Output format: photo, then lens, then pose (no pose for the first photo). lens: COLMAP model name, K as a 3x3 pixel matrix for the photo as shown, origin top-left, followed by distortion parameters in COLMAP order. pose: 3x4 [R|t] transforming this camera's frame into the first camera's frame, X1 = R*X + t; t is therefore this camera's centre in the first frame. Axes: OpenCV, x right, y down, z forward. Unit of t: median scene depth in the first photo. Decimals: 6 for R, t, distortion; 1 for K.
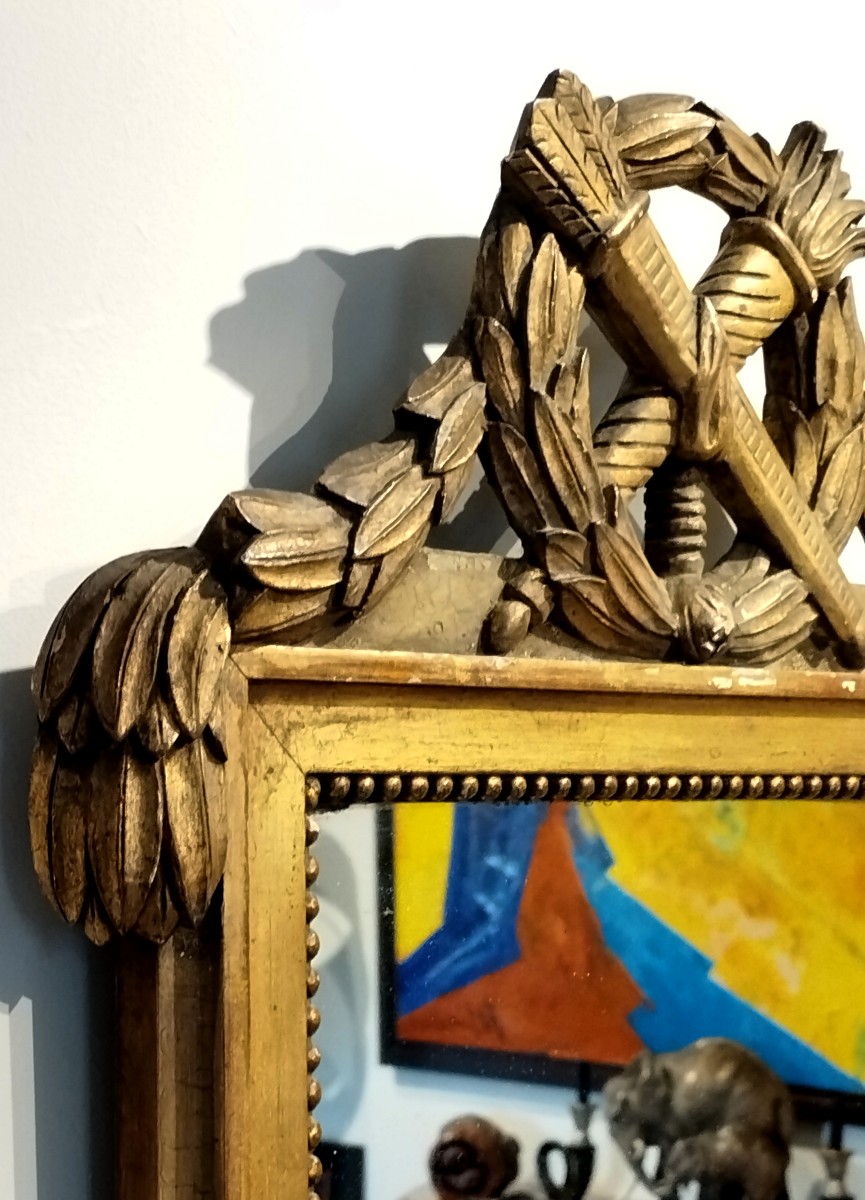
lens RADIAL K [[2581.3, 0, 431.3], [0, 2581.3, 564.6], [0, 0, 1]] dist [0.105328, 0.482473]
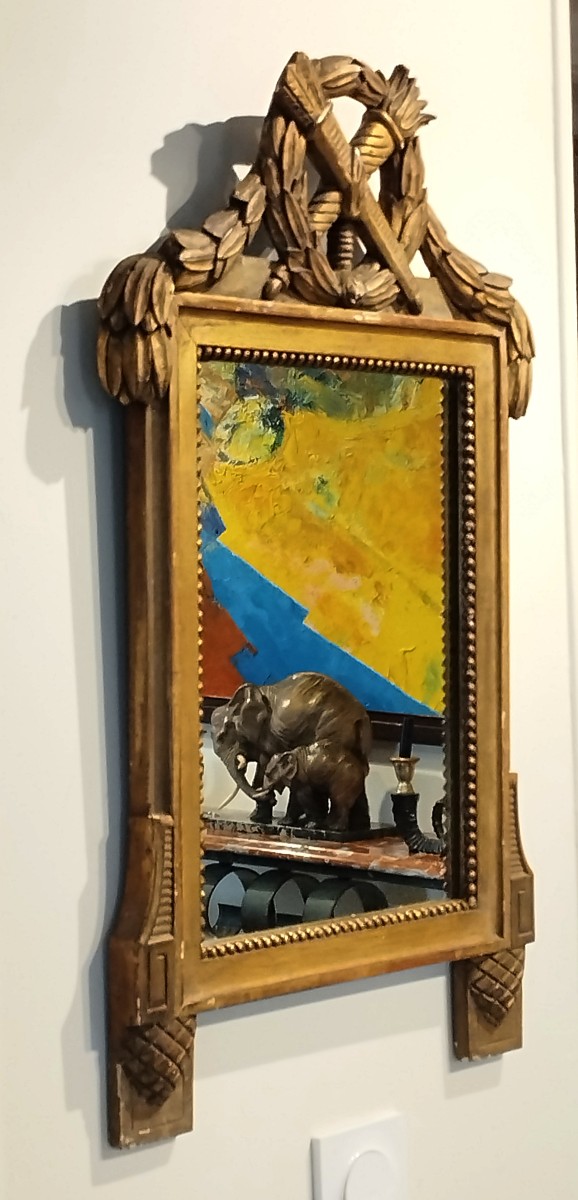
lens RADIAL K [[2699.3, 0, 368.6], [0, 2699.3, 665.6], [0, 0, 1]] dist [0.086338, 0.163667]
pose [[0.990694, 0.008349, 0.135851, -0.218171], [-0.028091, 0.989170, 0.144061, 0.005170], [-0.133177, -0.146537, 0.980199, -1.514497]]
